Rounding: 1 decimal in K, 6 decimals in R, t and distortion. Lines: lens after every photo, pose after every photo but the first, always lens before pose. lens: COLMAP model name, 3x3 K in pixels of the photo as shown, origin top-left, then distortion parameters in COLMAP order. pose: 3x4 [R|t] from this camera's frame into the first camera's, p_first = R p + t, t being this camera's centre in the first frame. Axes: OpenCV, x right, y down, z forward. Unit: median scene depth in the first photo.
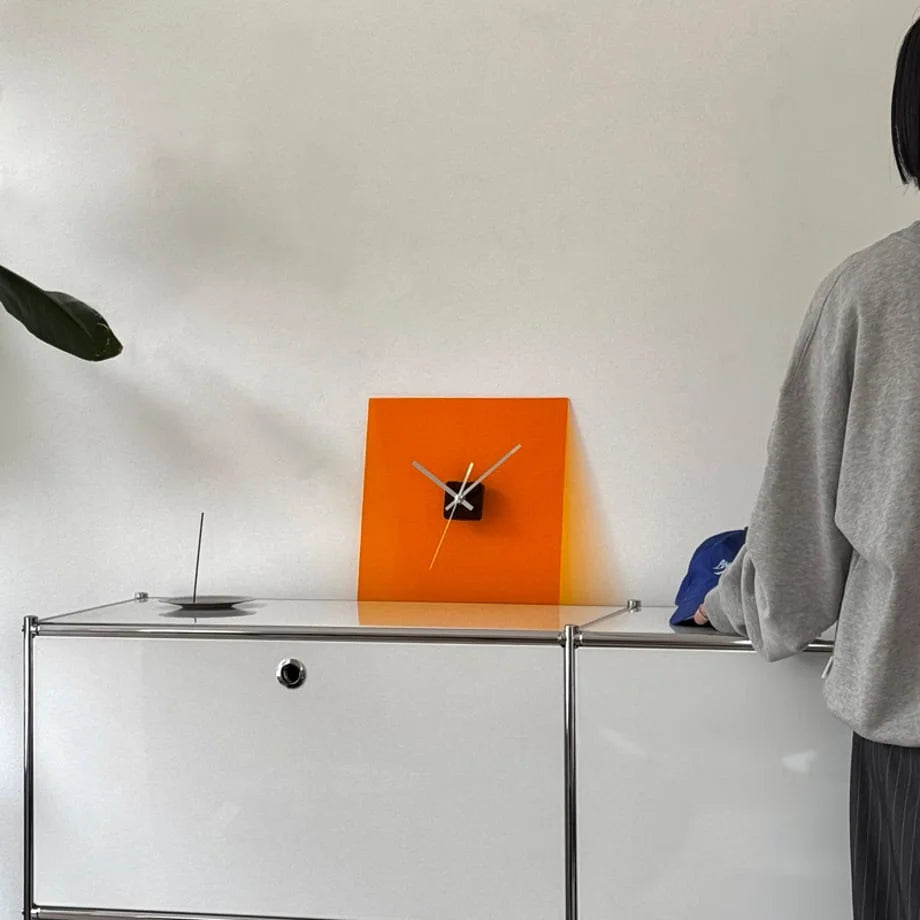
lens RADIAL K [[3330.0, 0, 460.8], [0, 3330.0, 457.0], [0, 0, 1]] dist [0.368965, 0.000000]
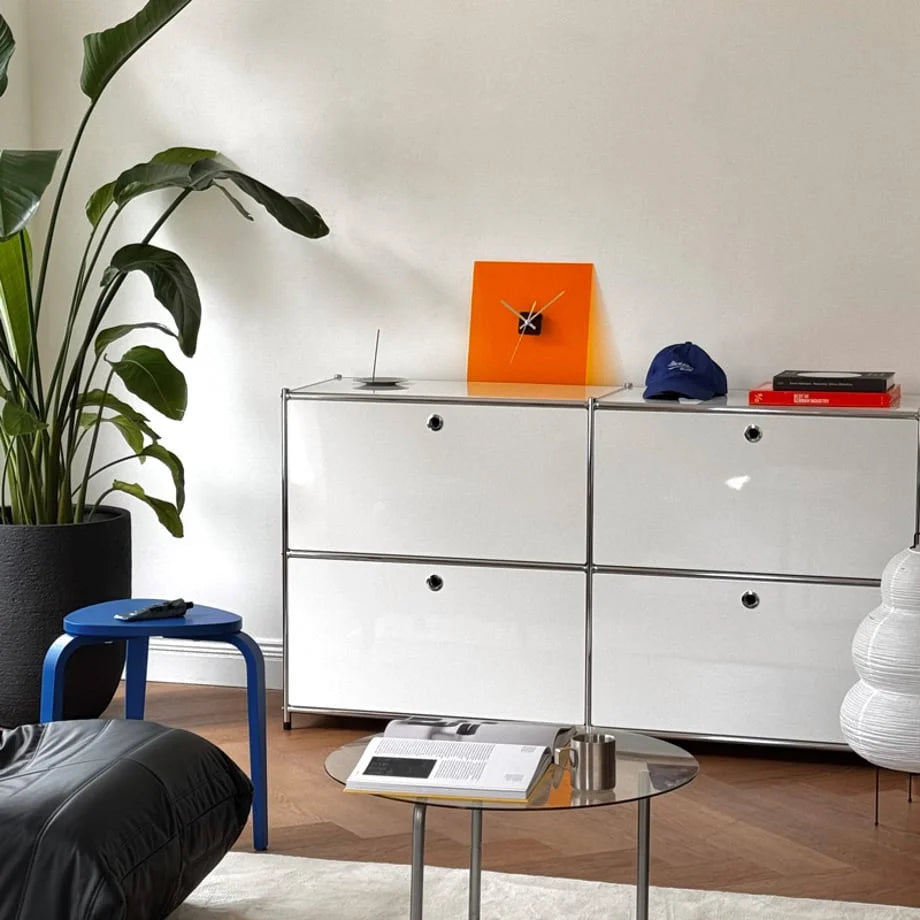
lens RADIAL K [[3330.0, 0, 457.7], [0, 3330.0, 456.1], [0, 0, 1]] dist [0.368965, 0.000000]
pose [[0.999910, 0.010949, -0.007816, -0.022348], [-0.010377, 0.997509, 0.069777, -0.038076], [0.008561, -0.069690, 0.997532, -0.710682]]
